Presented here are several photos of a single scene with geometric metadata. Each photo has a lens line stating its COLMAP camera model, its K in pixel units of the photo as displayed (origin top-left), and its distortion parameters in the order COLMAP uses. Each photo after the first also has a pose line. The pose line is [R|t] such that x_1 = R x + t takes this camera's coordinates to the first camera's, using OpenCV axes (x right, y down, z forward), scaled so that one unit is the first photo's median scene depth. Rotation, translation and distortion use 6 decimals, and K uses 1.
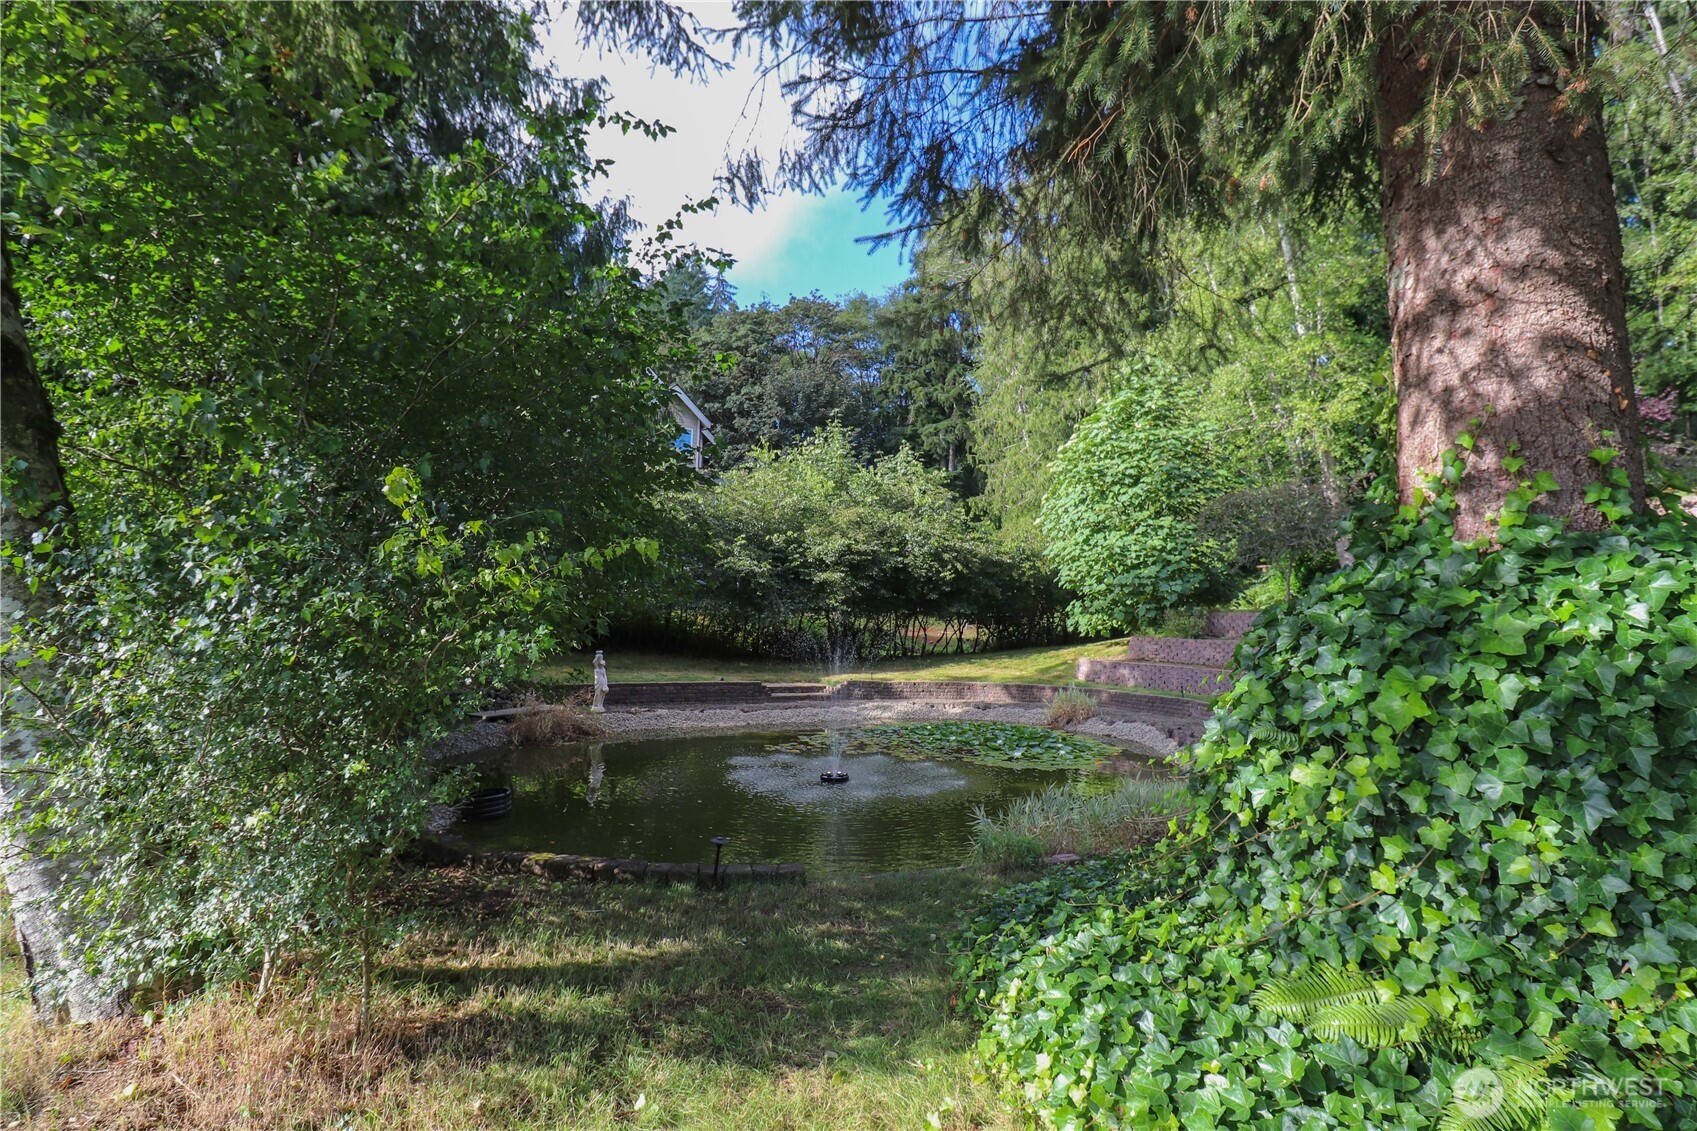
lens RADIAL K [[788.5, 0, 856.0], [0, 788.5, 556.3], [0, 0, 1]] dist [0.002132, -0.013075]
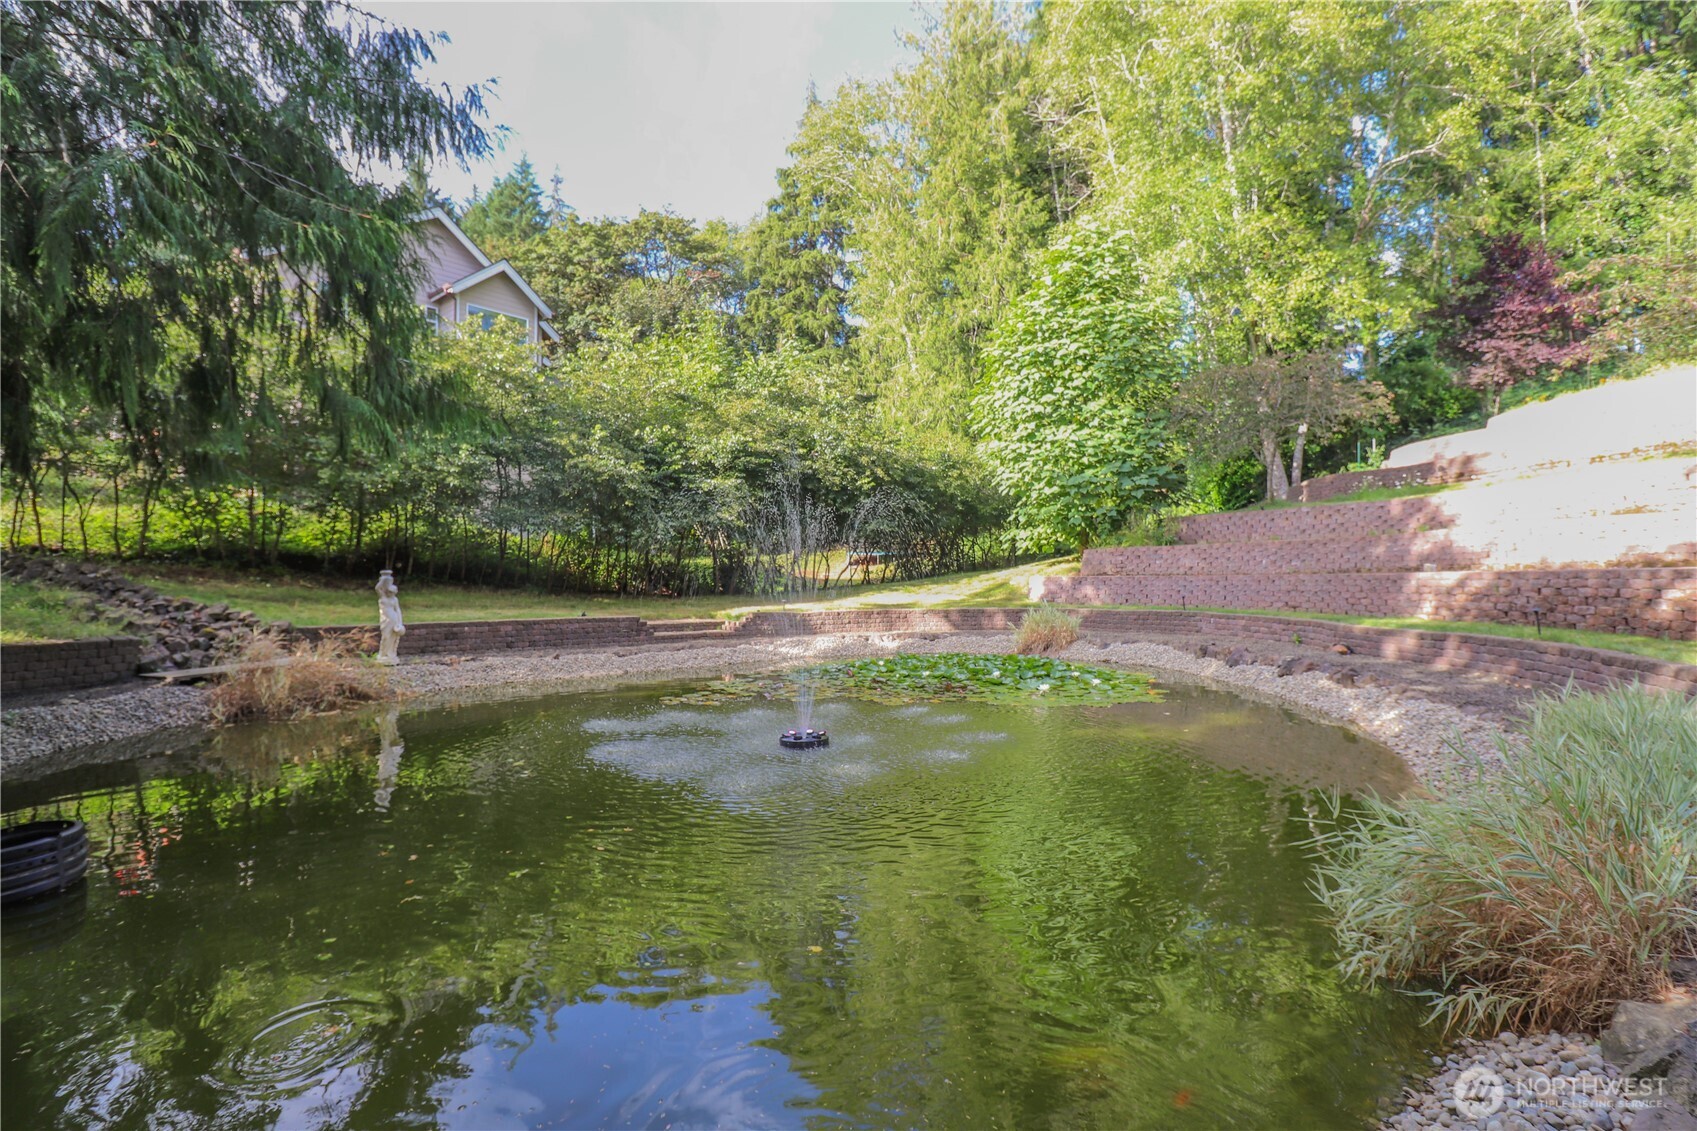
lens RADIAL K [[788.5, 0, 856.0], [0, 788.5, 556.3], [0, 0, 1]] dist [0.002132, -0.013075]
pose [[0.983567, -0.029083, 0.178187, -0.042600], [0.019273, 0.998214, 0.056538, 0.055185], [-0.179513, -0.052175, 0.982371, 0.207671]]
